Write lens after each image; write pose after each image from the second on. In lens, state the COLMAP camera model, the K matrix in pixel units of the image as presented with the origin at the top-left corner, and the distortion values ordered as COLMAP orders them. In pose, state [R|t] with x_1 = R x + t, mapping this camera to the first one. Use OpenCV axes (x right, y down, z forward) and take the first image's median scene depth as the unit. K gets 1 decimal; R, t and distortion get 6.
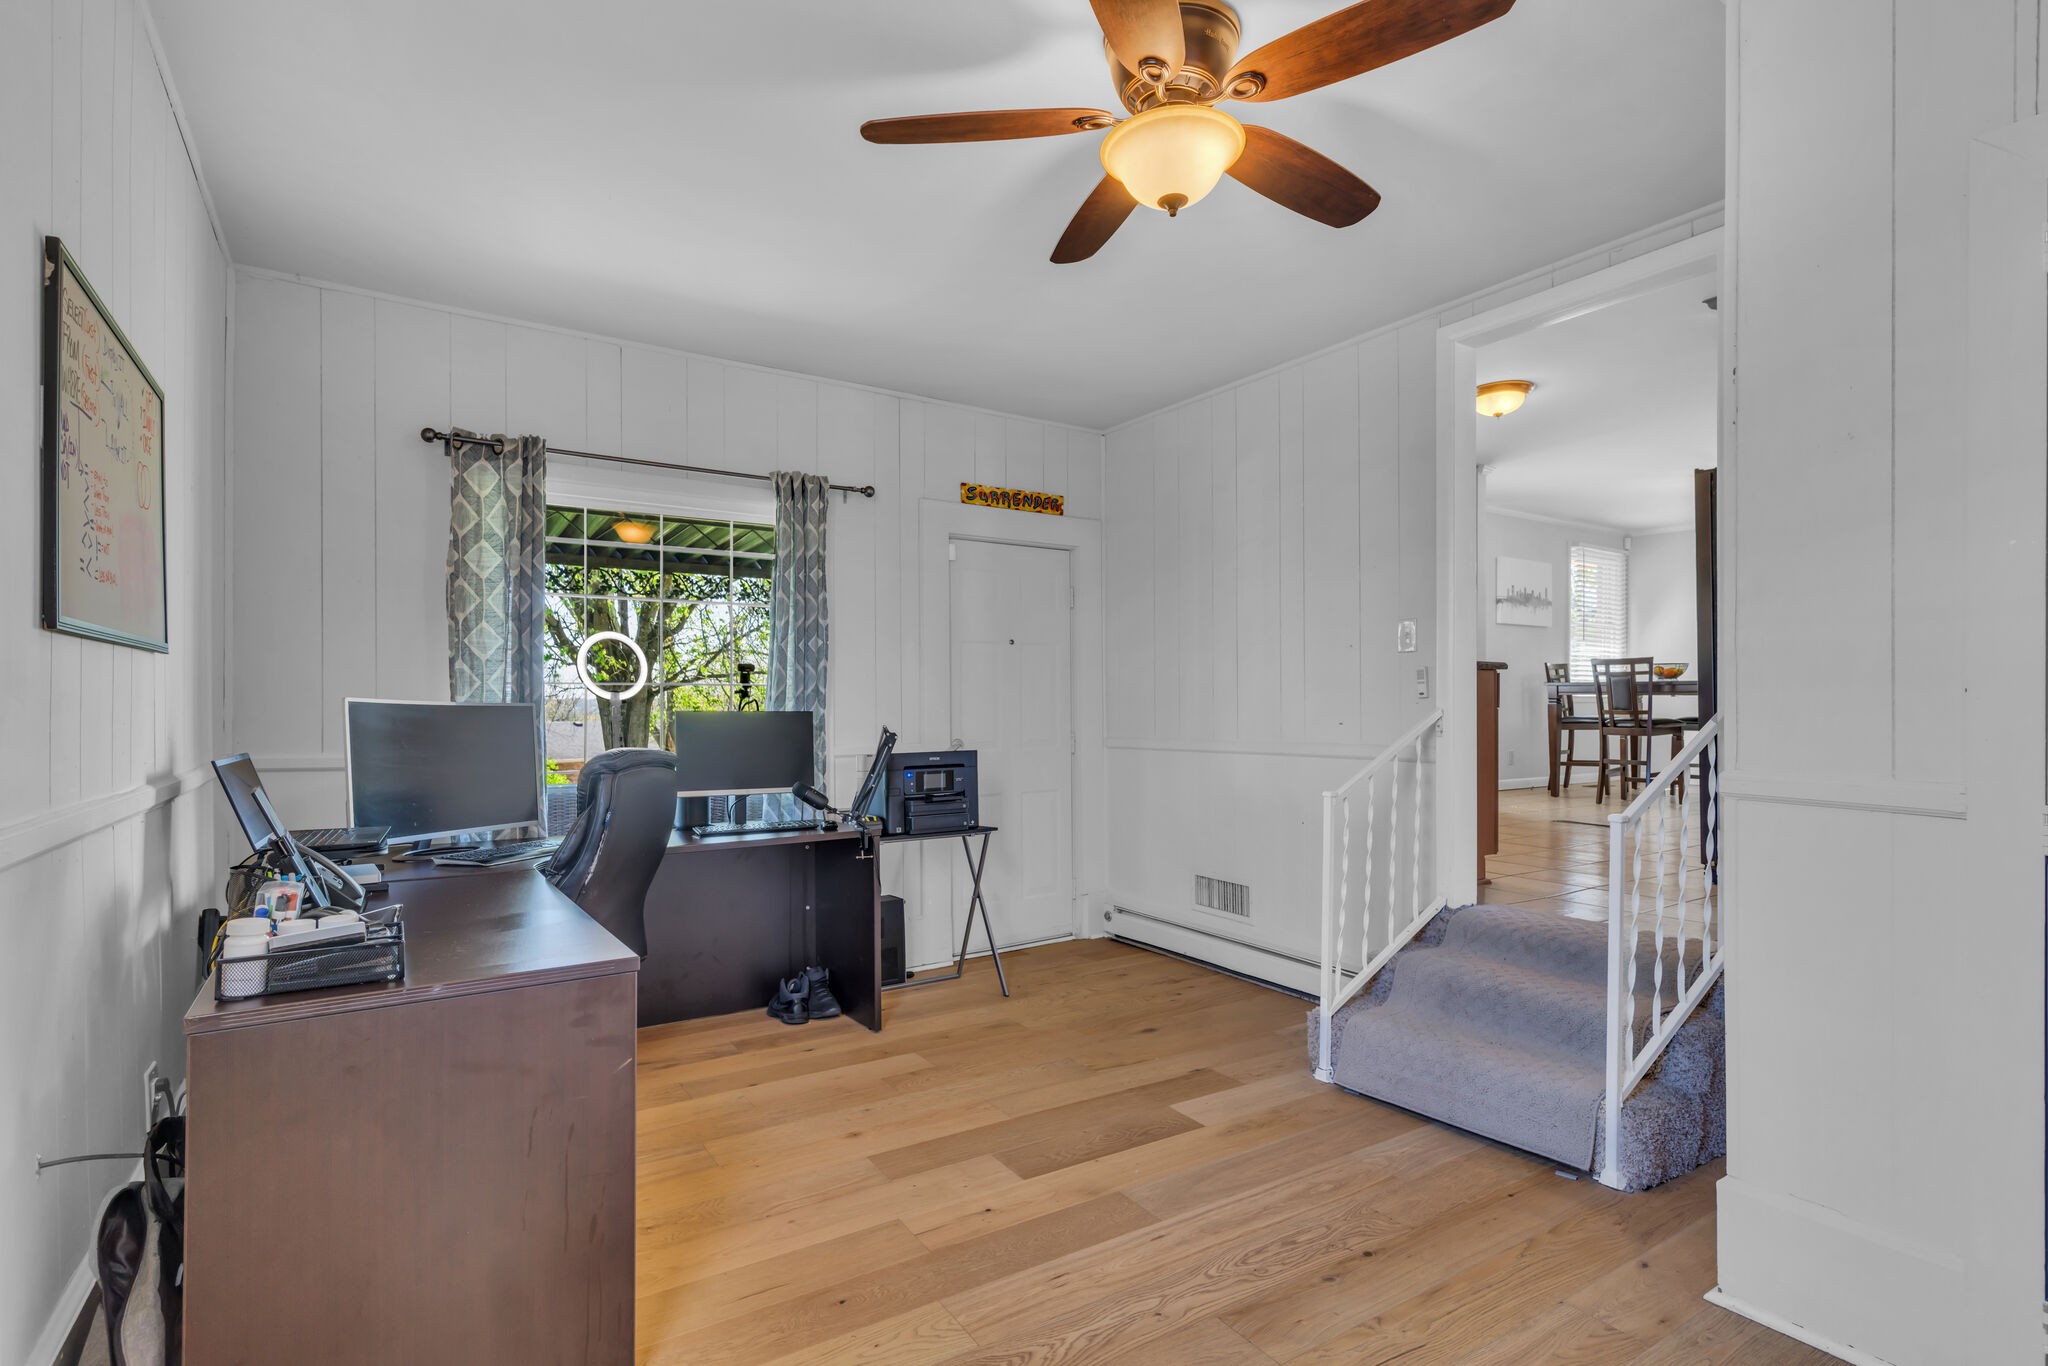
lens RADIAL K [[981.1, 0, 995.6], [0, 981.1, 691.6], [0, 0, 1]] dist [0.002377, 0.000435]
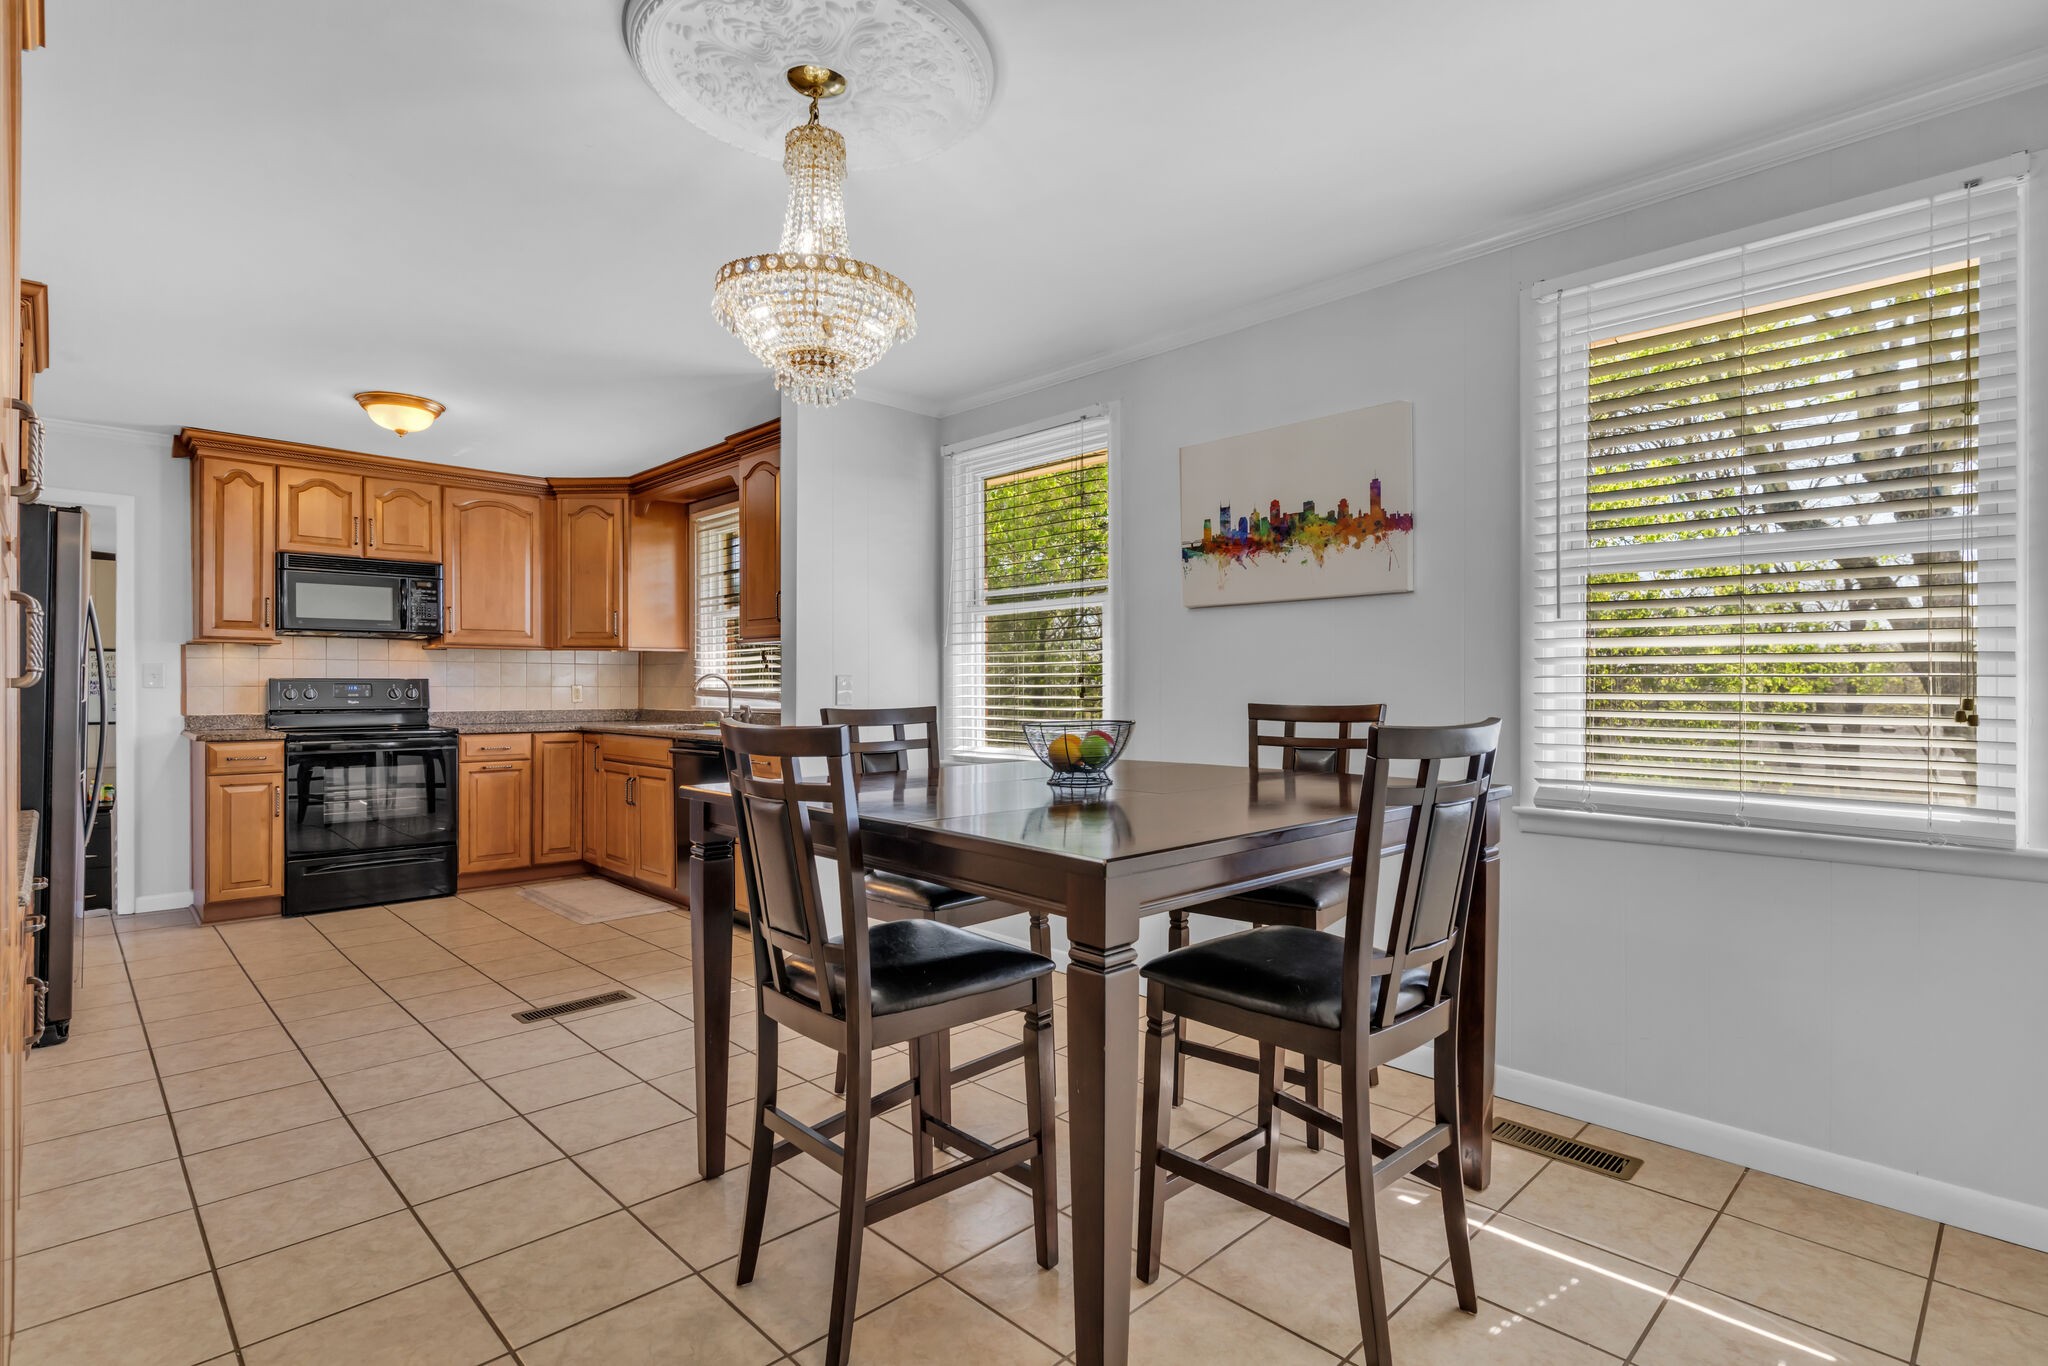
lens RADIAL K [[981.1, 0, 1013.4], [0, 981.1, 689.8], [0, 0, 1]] dist [0.002377, 0.000435]
pose [[0.203195, 0.004940, -0.979126, 0.917399], [0.011602, 0.999905, 0.007453, -0.039118], [0.979070, -0.012874, 0.203118, 0.853664]]
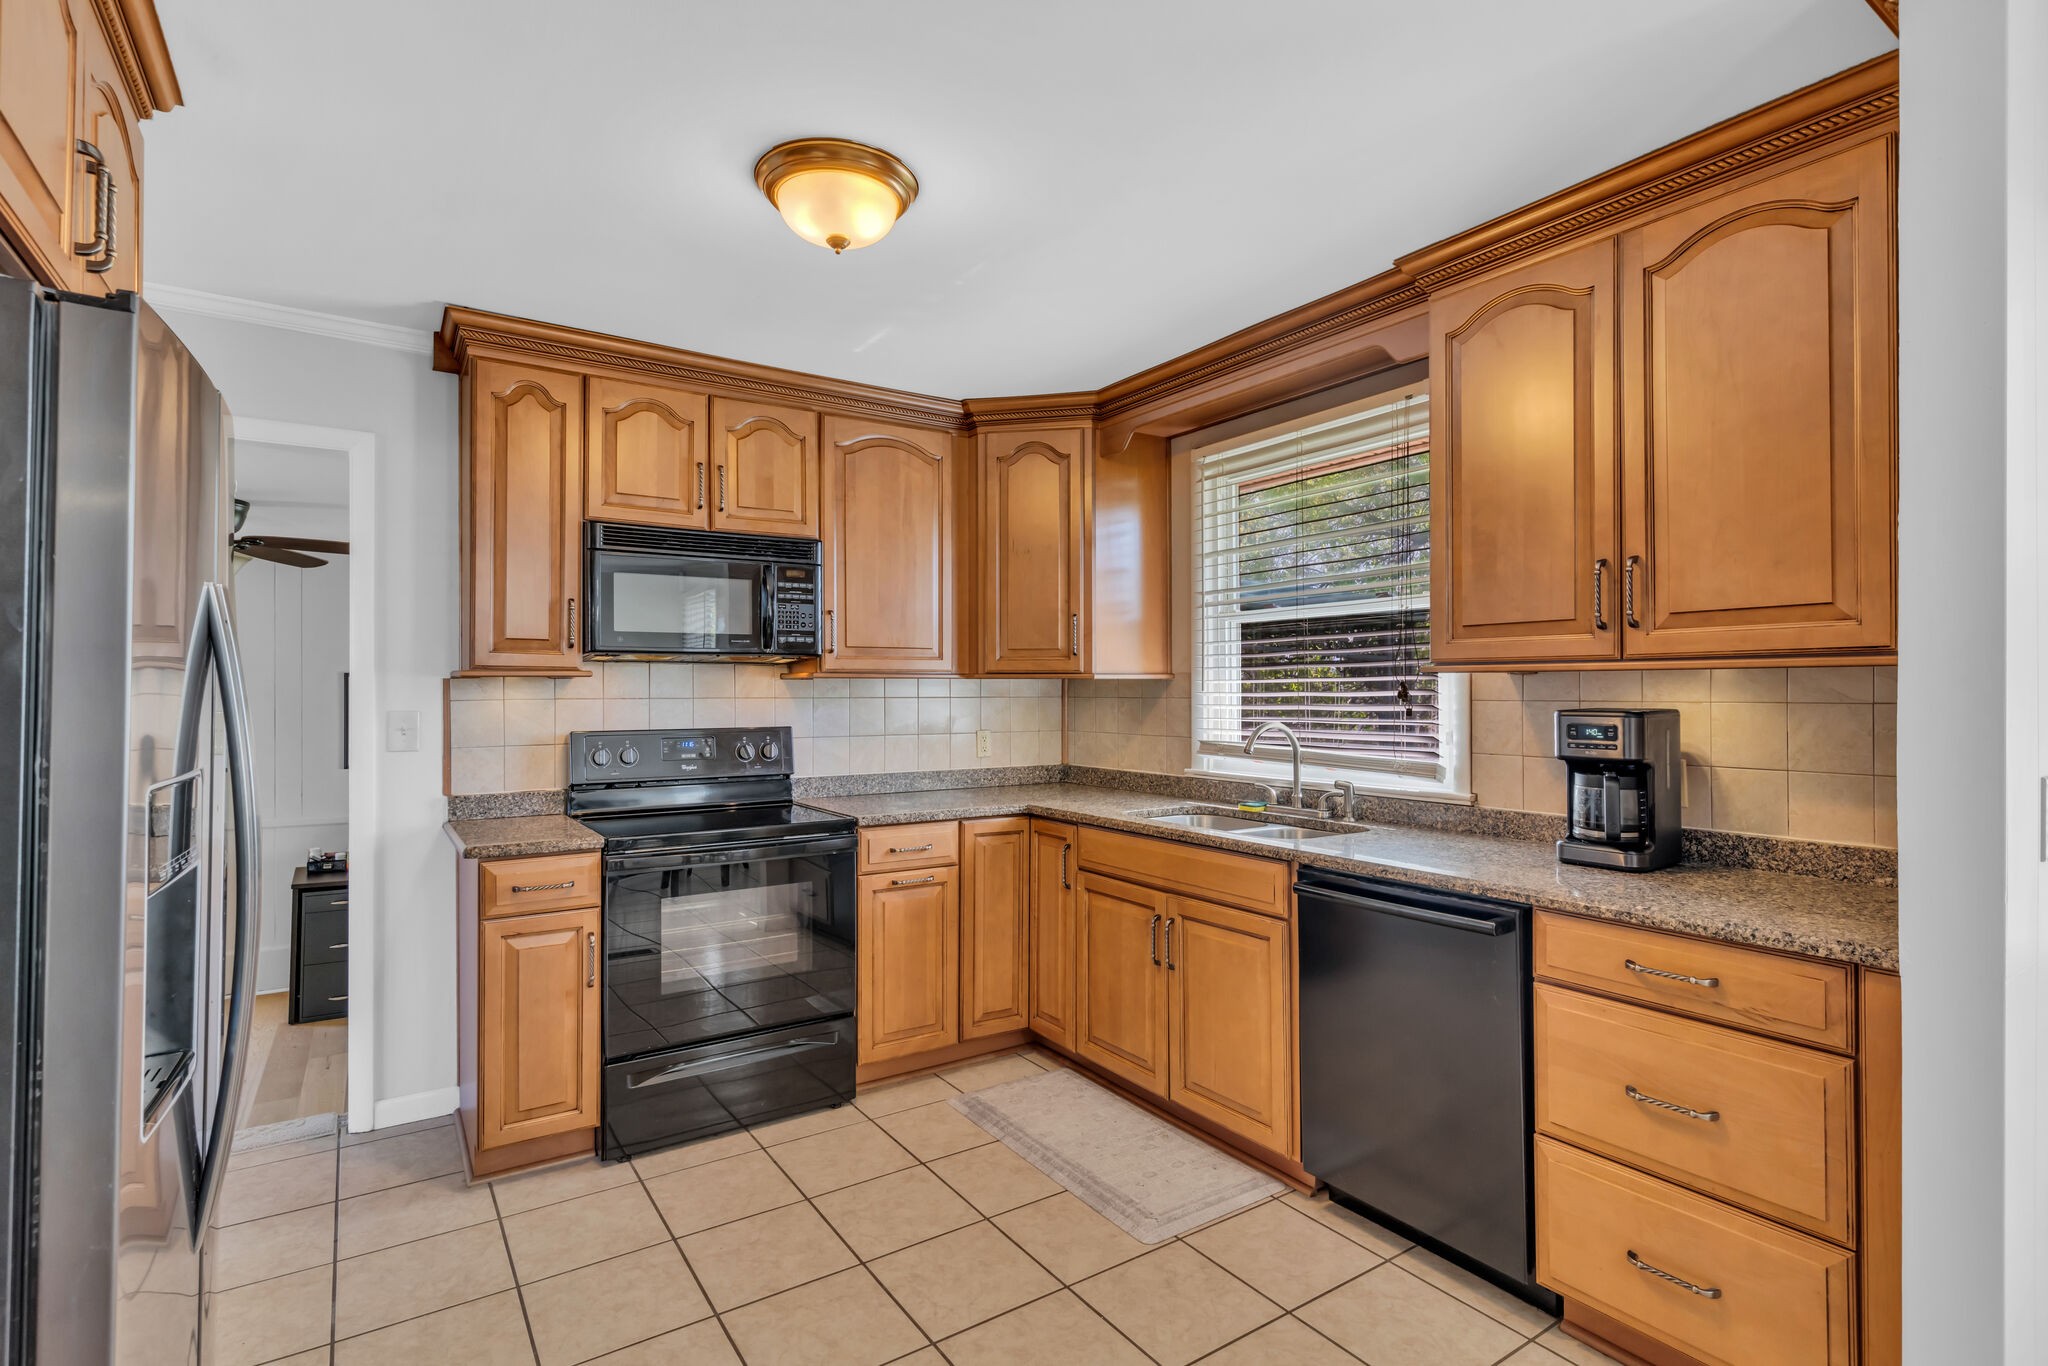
lens RADIAL K [[981.1, 0, 1014.2], [0, 981.1, 687.6], [0, 0, 1]] dist [0.002377, 0.000435]
pose [[0.016610, -0.002237, -0.999860, 0.583739], [0.013434, 0.999908, -0.002014, -0.061929], [0.999772, -0.013399, 0.016639, 0.678582]]
